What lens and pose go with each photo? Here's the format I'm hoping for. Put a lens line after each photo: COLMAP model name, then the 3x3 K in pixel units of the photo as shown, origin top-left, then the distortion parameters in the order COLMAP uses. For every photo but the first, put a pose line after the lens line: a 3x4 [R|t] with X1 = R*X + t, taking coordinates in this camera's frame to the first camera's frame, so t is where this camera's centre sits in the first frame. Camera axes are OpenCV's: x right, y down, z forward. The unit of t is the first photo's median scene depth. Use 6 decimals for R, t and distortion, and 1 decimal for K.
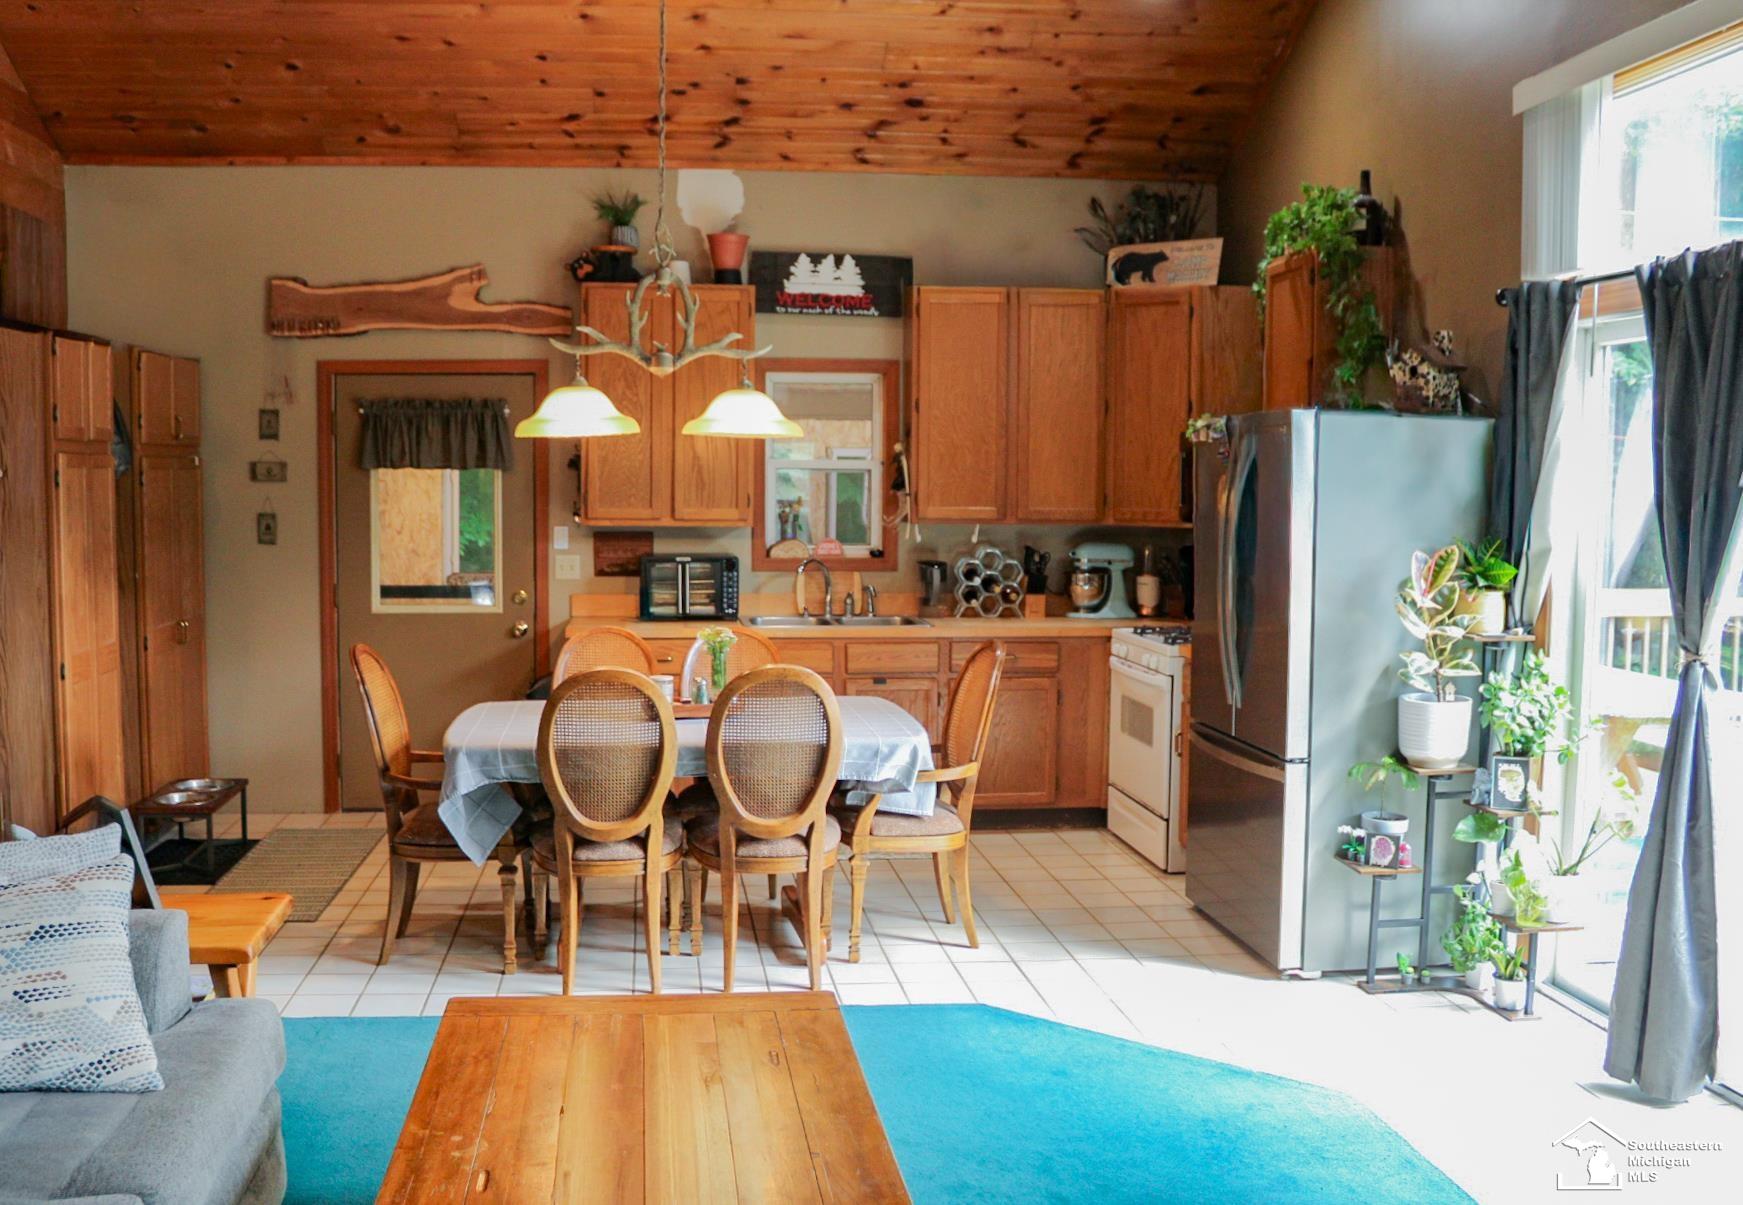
lens RADIAL K [[1587.2, 0, 879.7], [0, 1587.2, 595.8], [0, 0, 1]] dist [-0.090125, 0.000000]
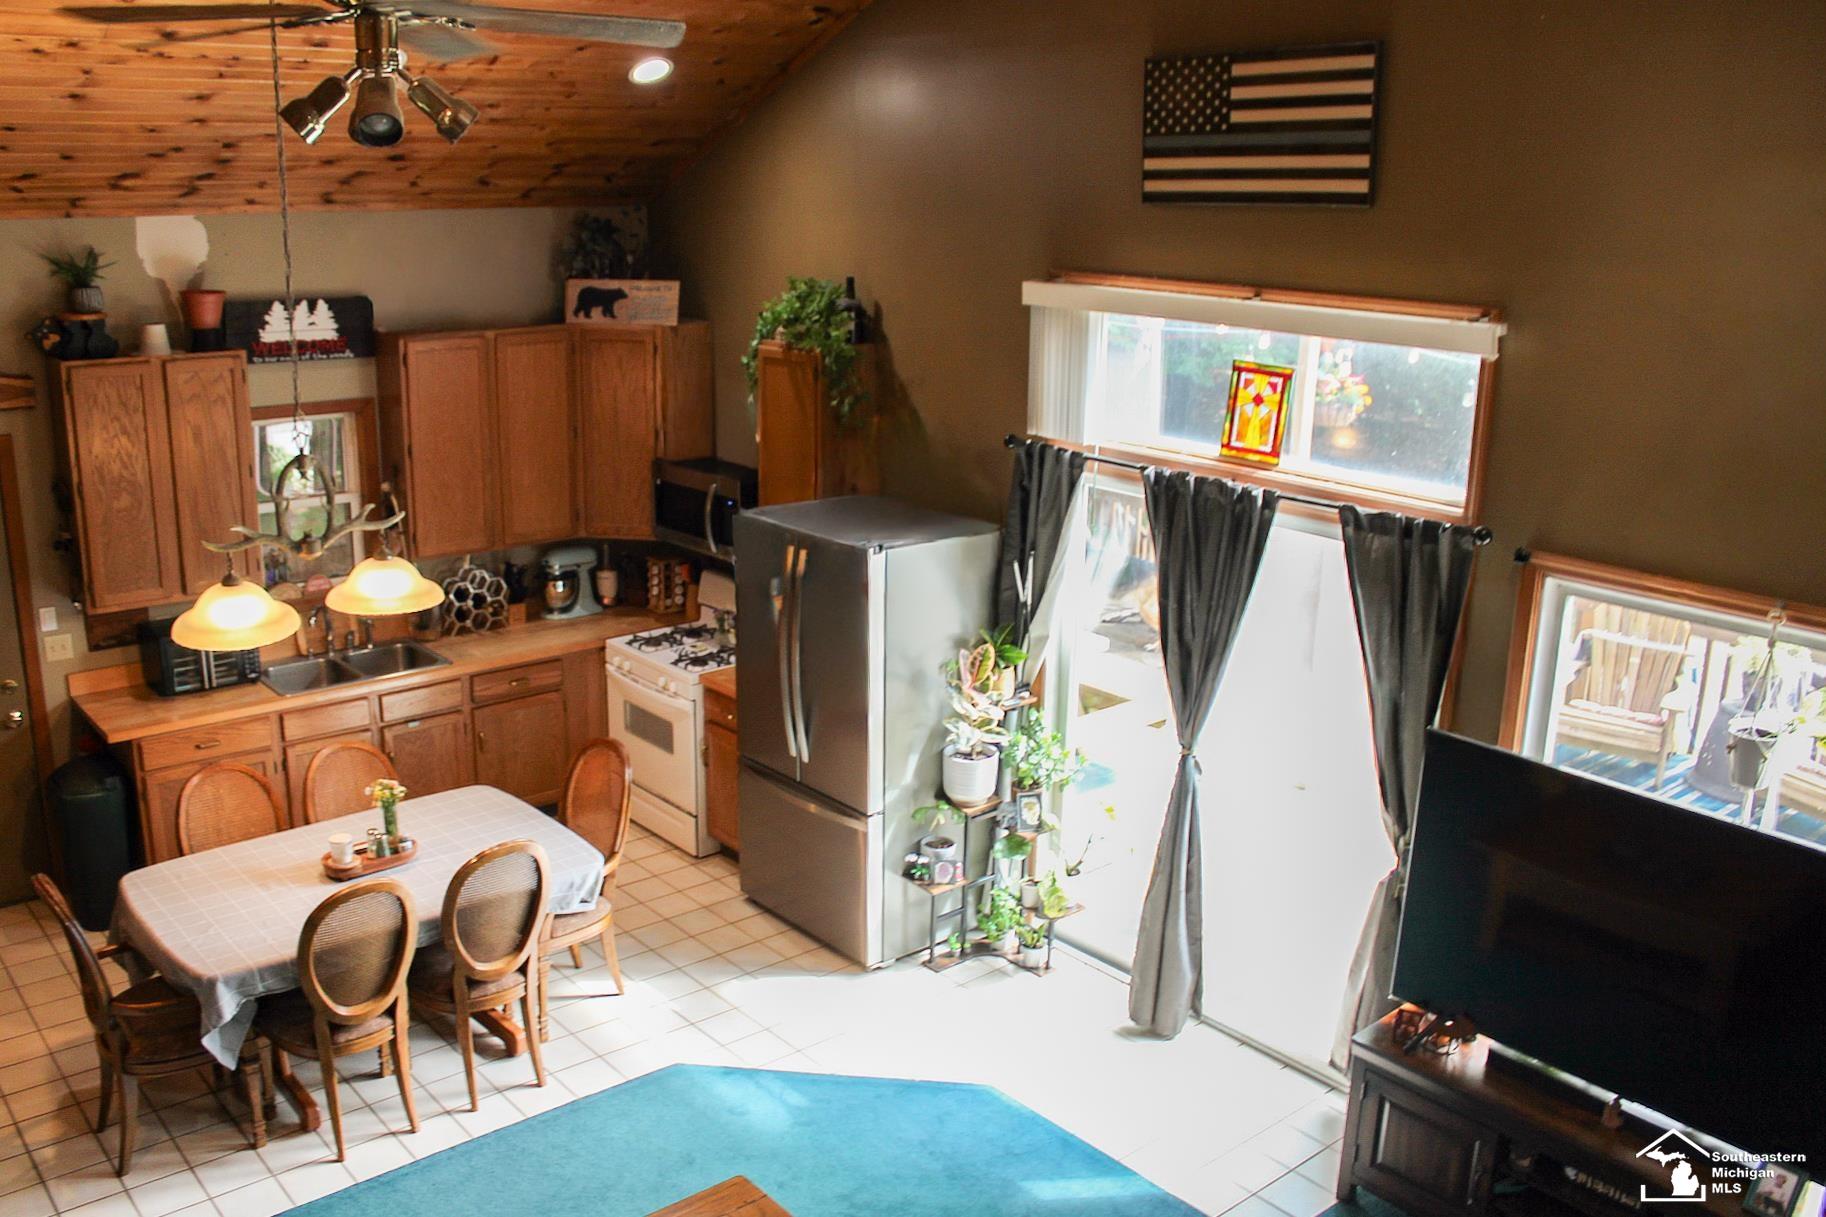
lens RADIAL K [[1546.7, 0, 902.9], [0, 1546.7, 617.2], [0, 0, 1]] dist [-0.115290, 0.035714]
pose [[0.839706, -0.133912, 0.526270, -0.249339], [0.022613, 0.976900, 0.212496, -0.222489], [-0.542570, -0.166534, 0.823338, -0.013644]]
